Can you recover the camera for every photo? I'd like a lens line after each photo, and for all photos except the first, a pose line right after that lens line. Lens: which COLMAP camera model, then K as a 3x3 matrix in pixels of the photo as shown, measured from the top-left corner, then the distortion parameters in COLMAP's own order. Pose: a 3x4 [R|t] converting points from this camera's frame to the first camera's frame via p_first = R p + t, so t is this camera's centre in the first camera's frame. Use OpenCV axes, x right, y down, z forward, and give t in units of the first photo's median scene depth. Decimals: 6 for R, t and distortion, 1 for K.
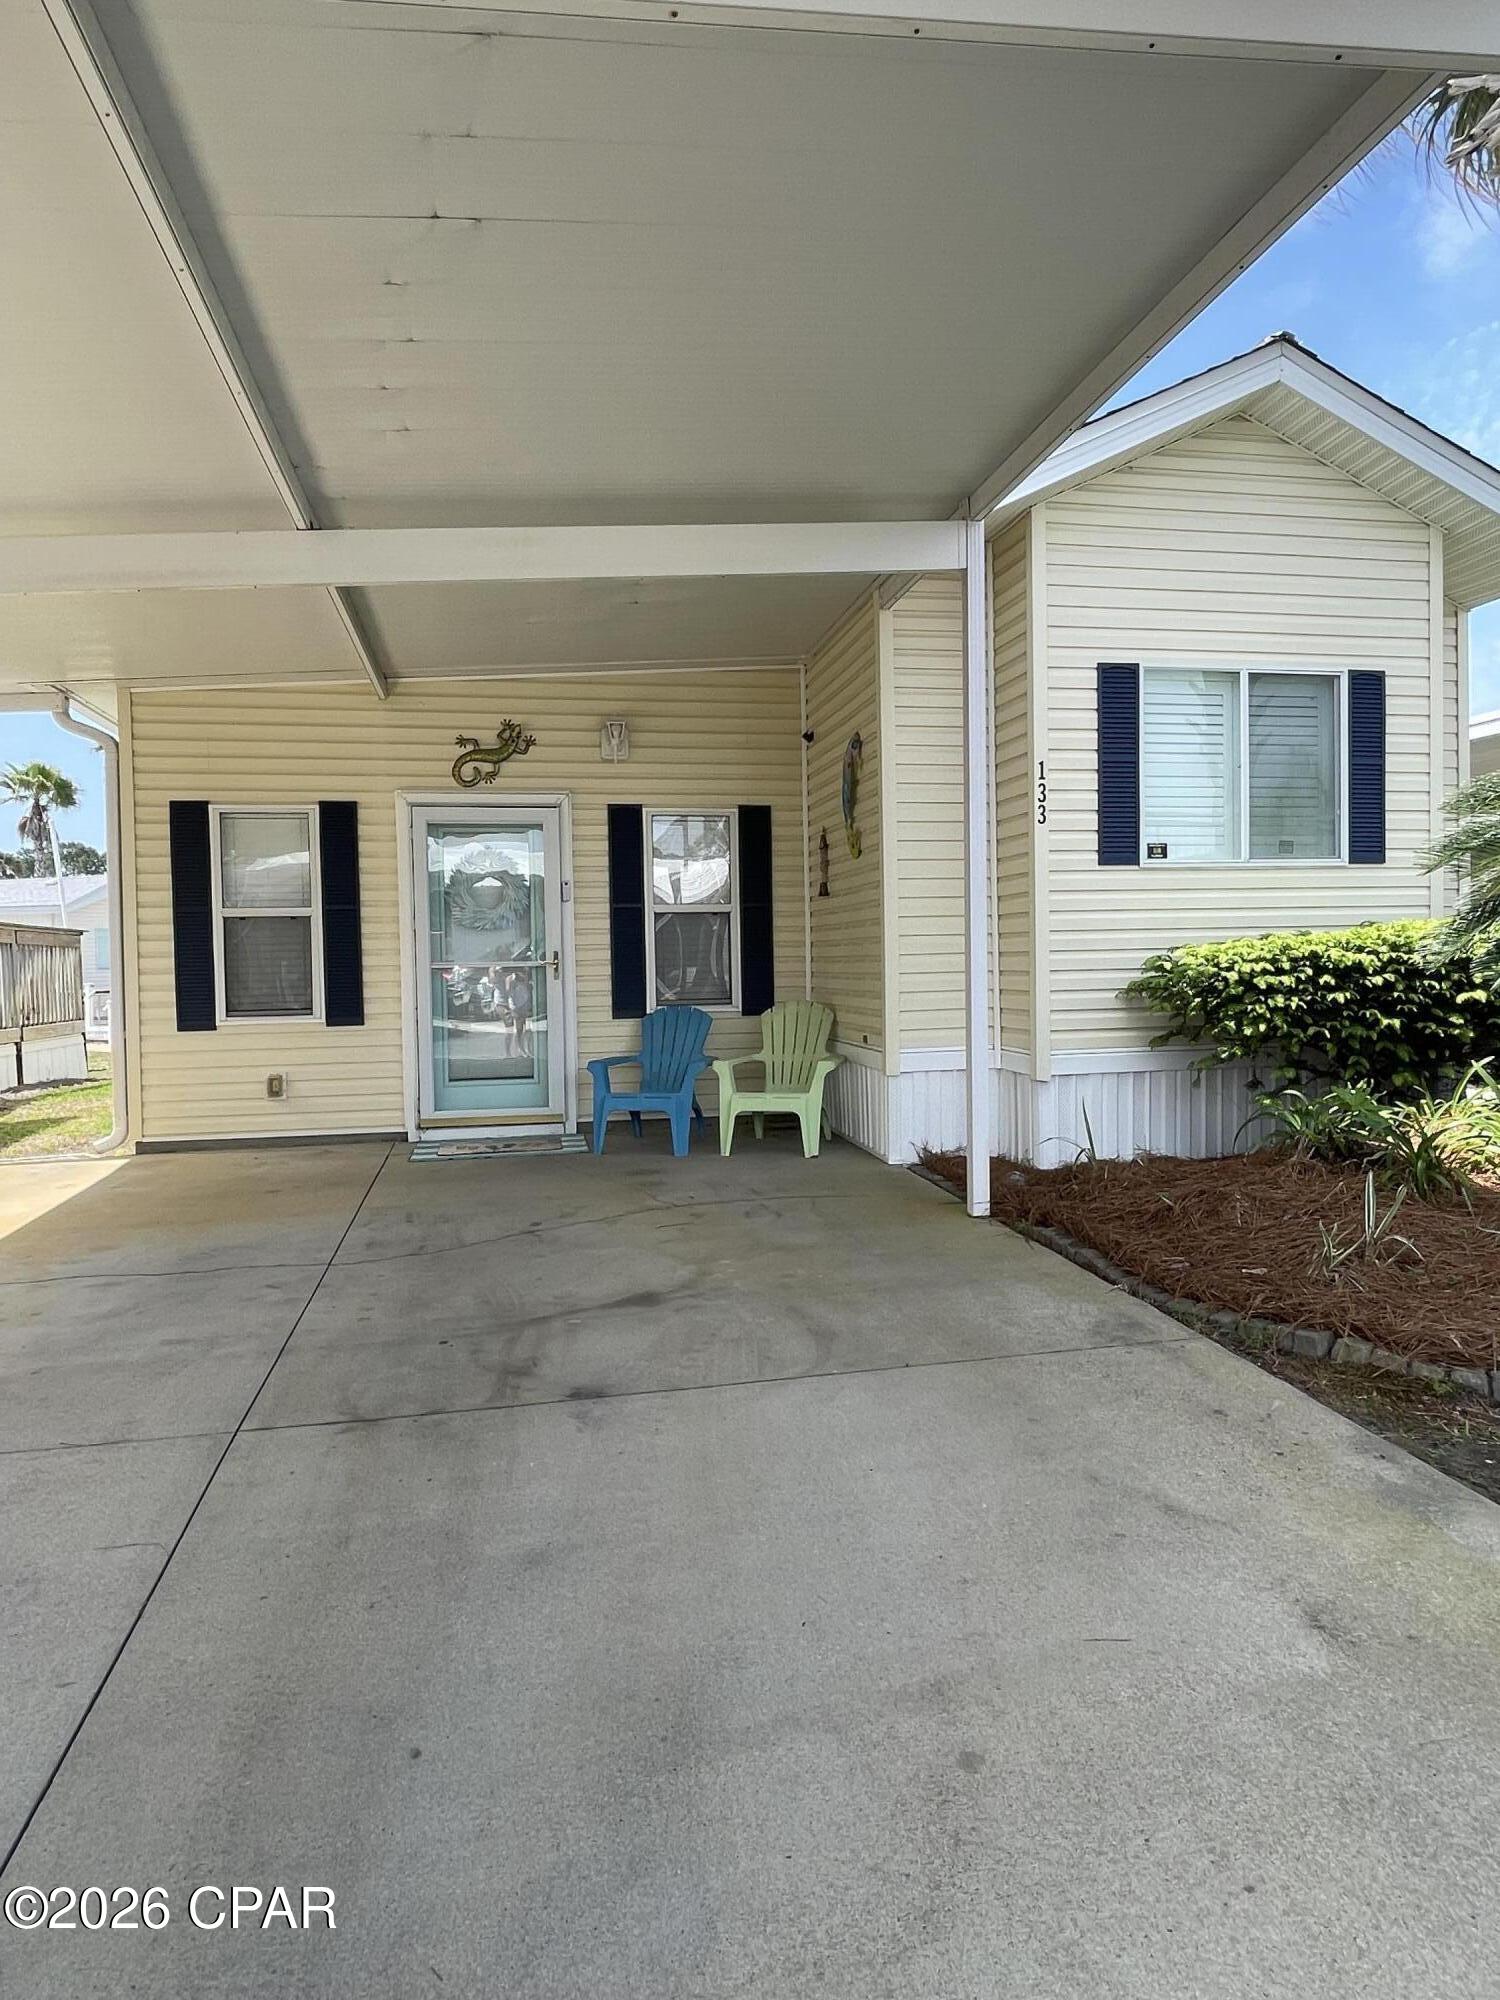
lens RADIAL K [[1193.4, 0, 745.3], [0, 1193.4, 989.2], [0, 0, 1]] dist [0.012890, -0.003080]
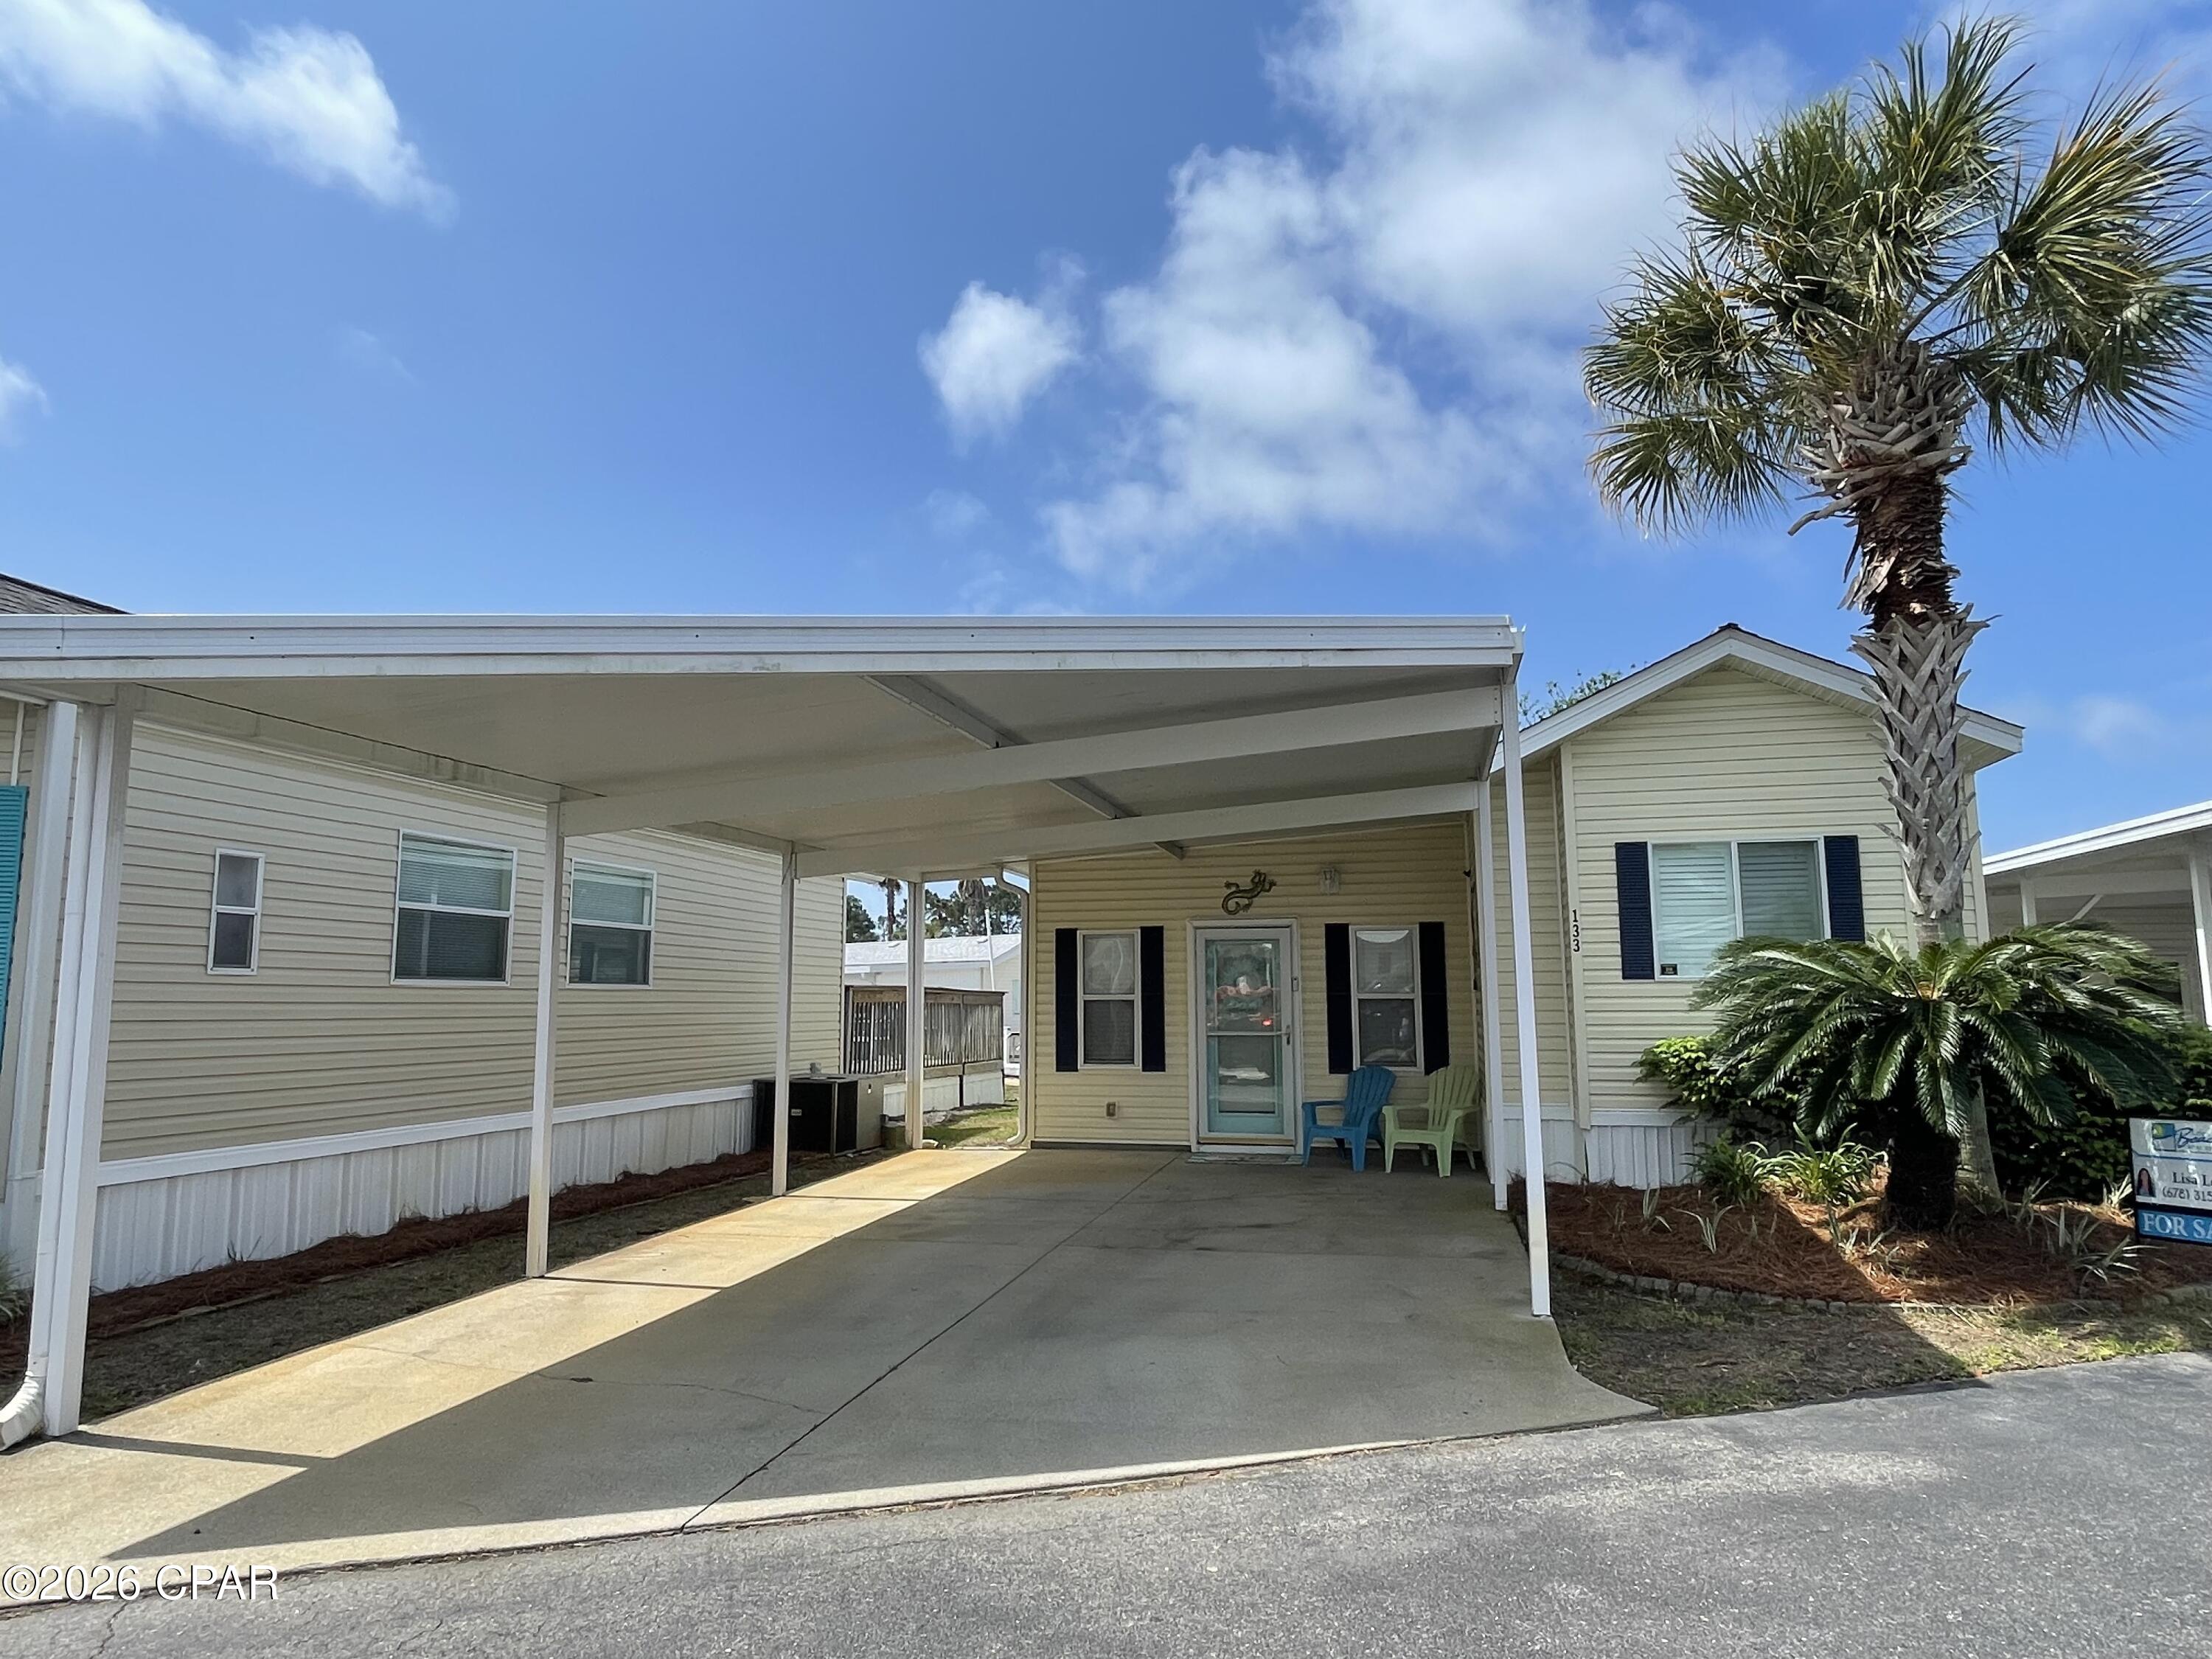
lens RADIAL K [[1319.9, 0, 1099.7], [0, 1319.9, 836.4], [0, 0, 1]] dist [0.012890, -0.003080]
pose [[0.908845, -0.037960, -0.415404, 0.317694], [-0.023870, 0.989486, -0.142644, -0.025240], [0.416451, 0.139557, 0.898383, -0.593166]]
